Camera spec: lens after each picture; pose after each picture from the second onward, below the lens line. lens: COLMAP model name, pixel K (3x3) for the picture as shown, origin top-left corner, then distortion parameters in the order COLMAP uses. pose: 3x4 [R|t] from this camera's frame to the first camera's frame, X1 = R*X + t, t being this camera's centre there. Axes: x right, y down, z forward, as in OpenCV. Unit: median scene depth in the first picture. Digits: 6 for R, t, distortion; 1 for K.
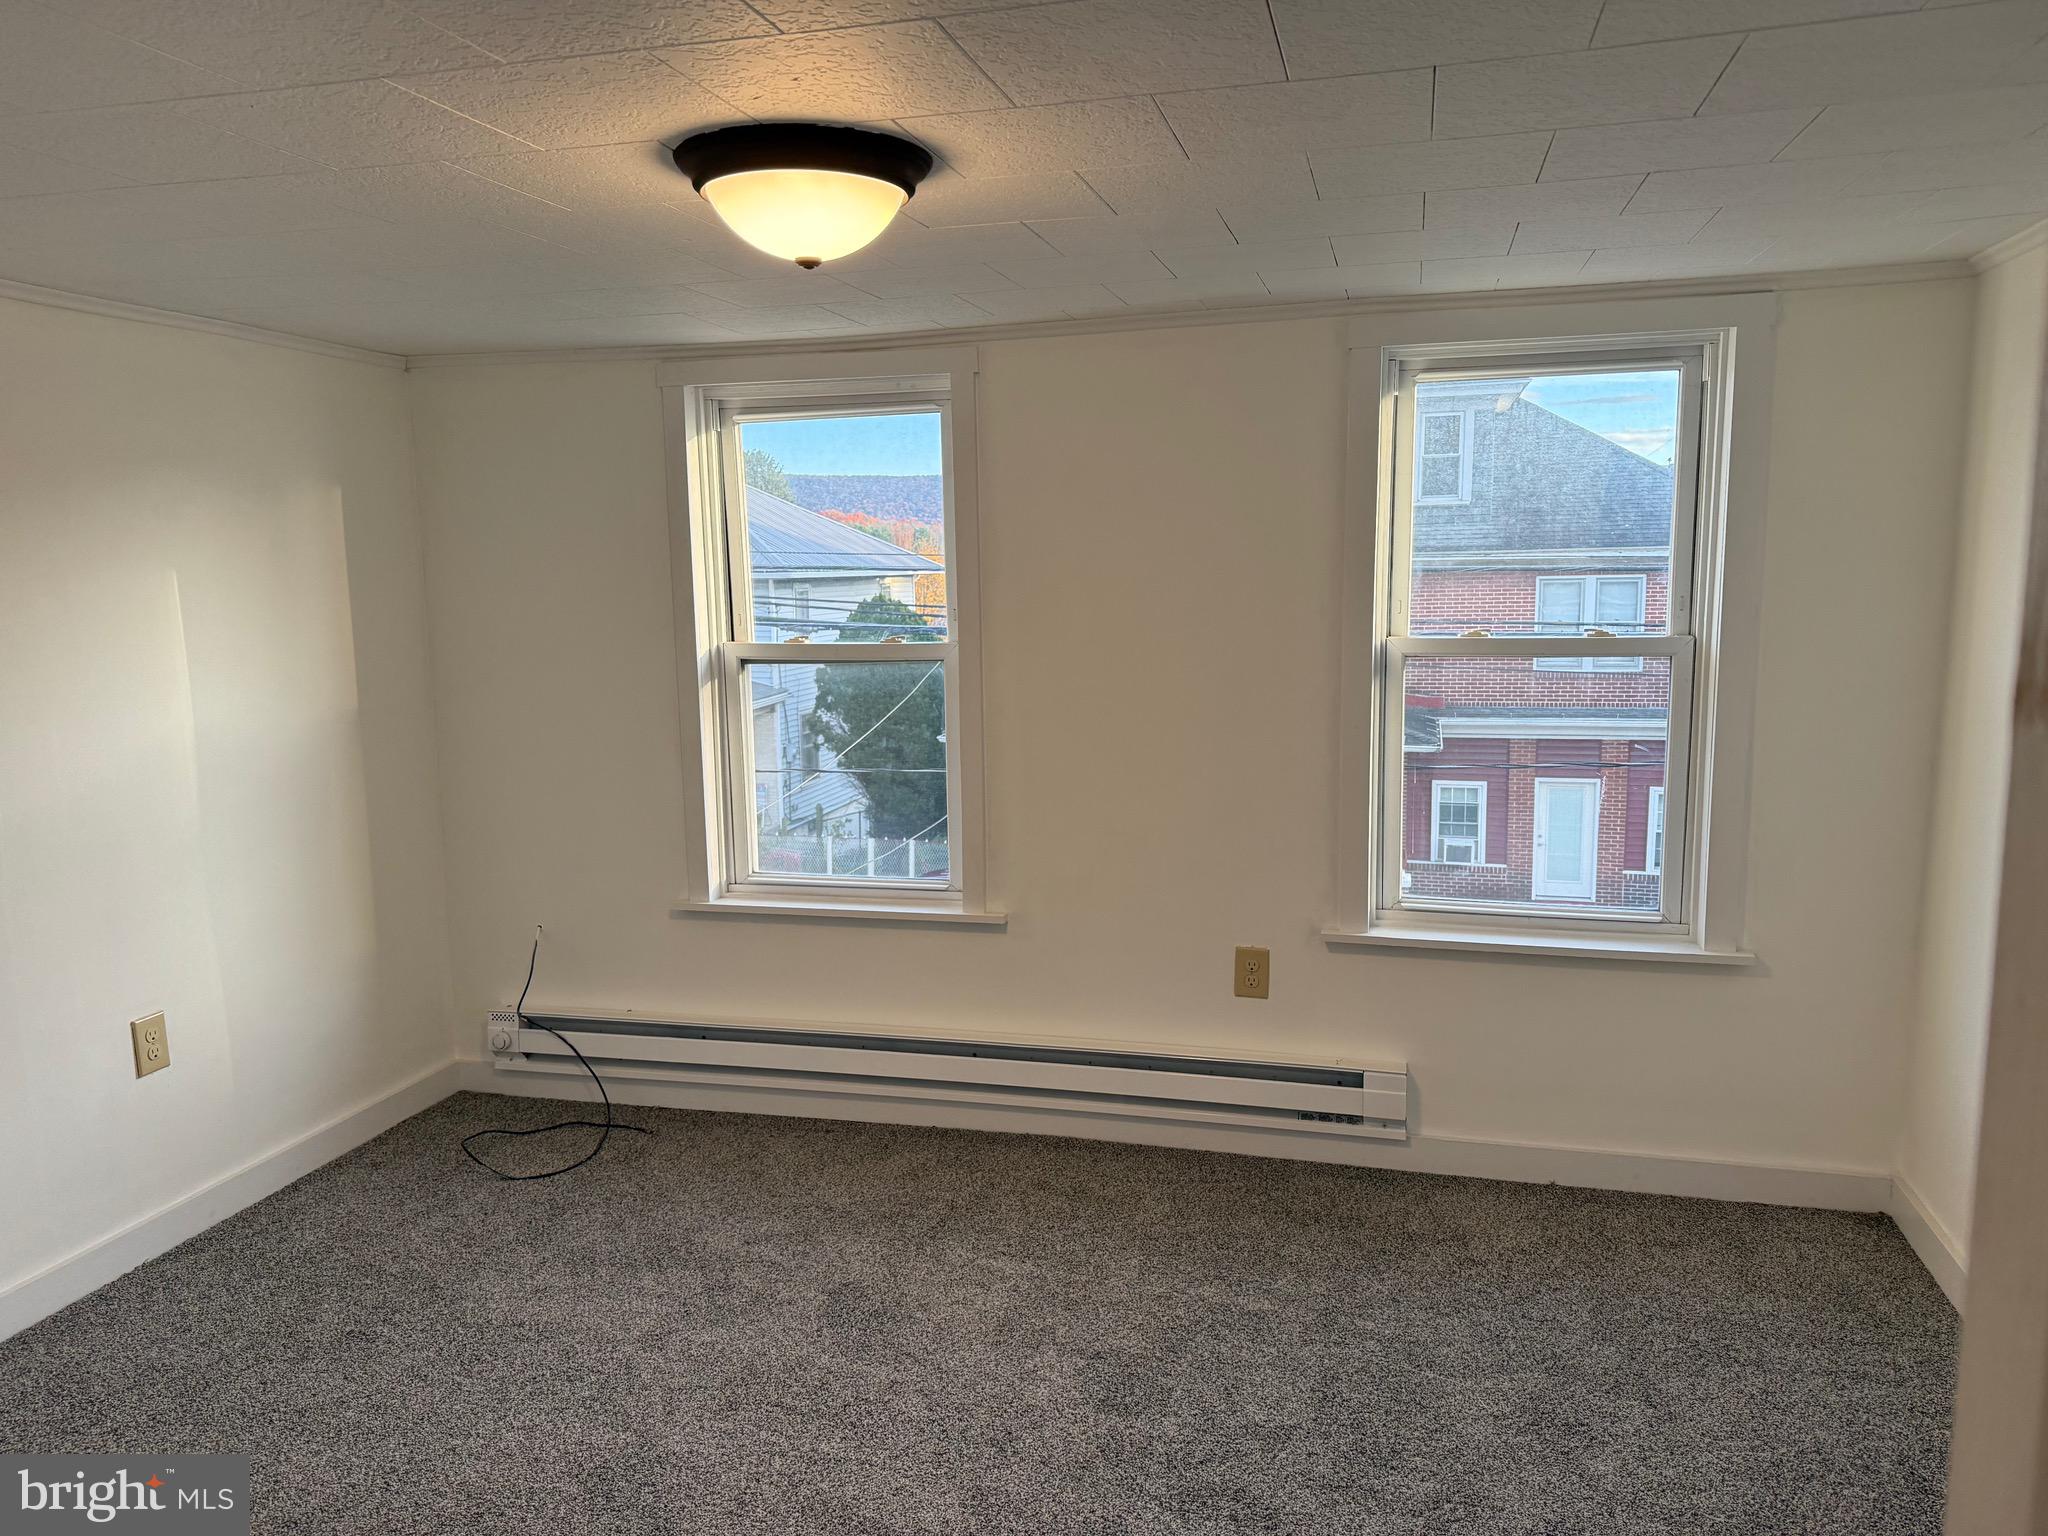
lens RADIAL K [[1430.4, 0, 1024.9], [0, 1430.4, 760.6], [0, 0, 1]] dist [0.064340, -0.046950]
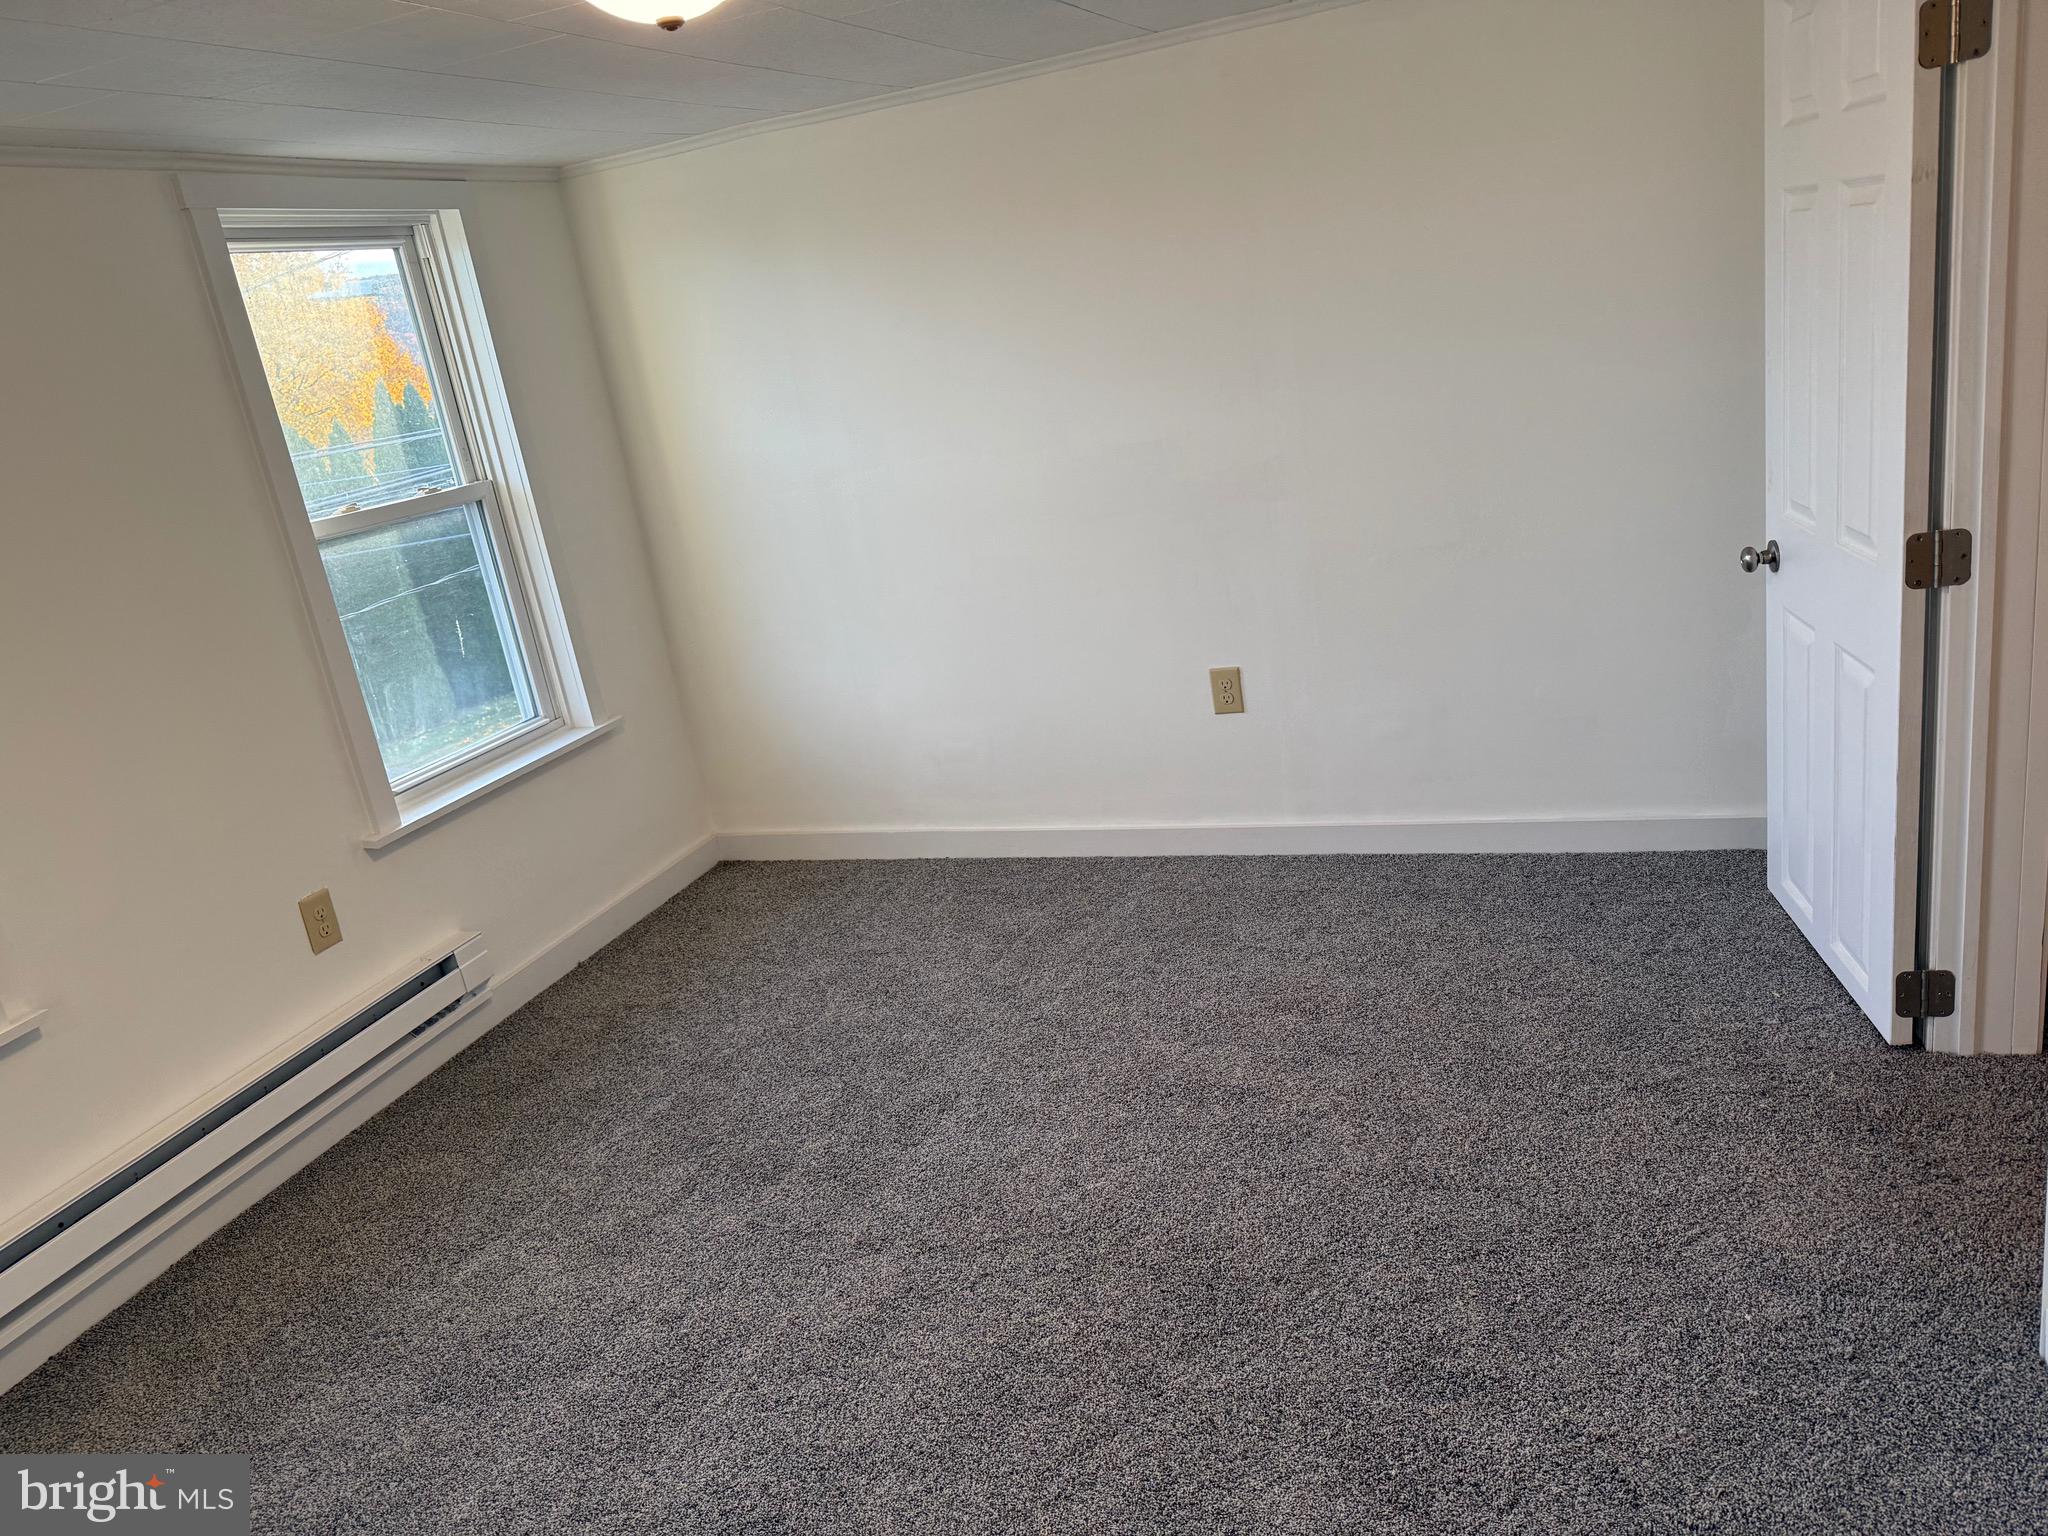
lens RADIAL K [[1430.4, 0, 1024.9], [0, 1430.4, 760.6], [0, 0, 1]] dist [0.064340, -0.046950]
pose [[0.109233, -0.300038, 0.947653, -0.690846], [0.303786, 0.917820, 0.255577, -0.045633], [-0.946458, 0.259967, 0.191403, 0.436926]]
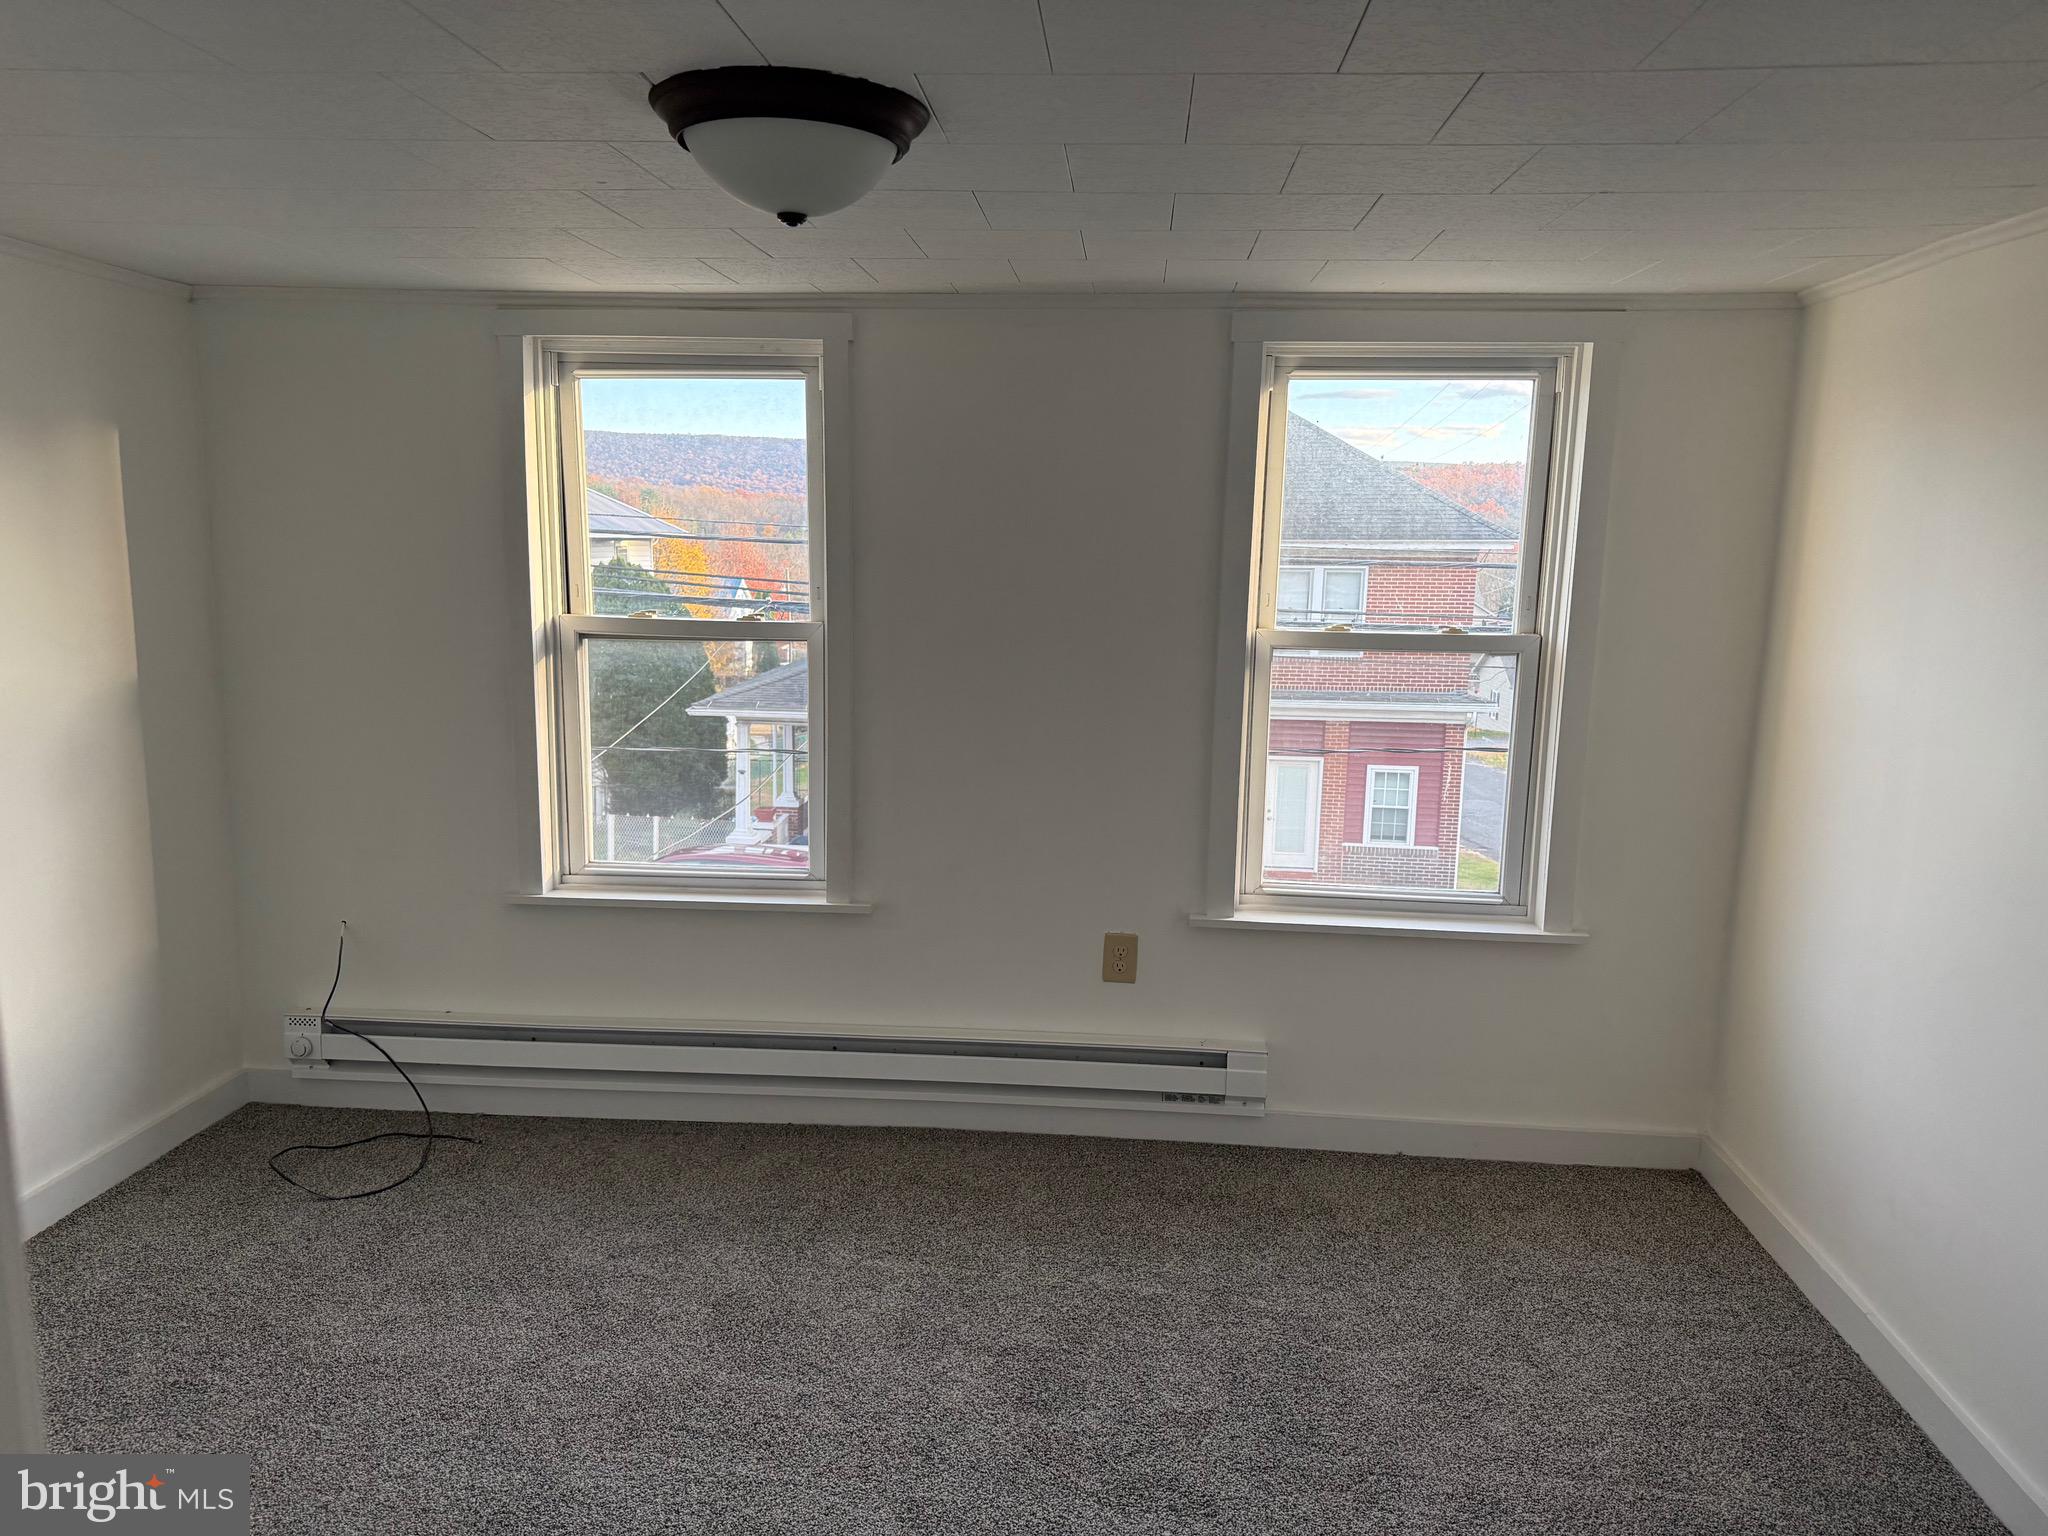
lens RADIAL K [[1431.5, 0, 1024.0], [0, 1431.5, 768.0], [0, 0, 1]] dist [0.057384, -0.036557]
pose [[0.983772, 0.006316, 0.179312, -0.100281], [-0.010493, 0.999695, 0.022356, -0.008624], [-0.179117, -0.023874, 0.983538, 0.030599]]
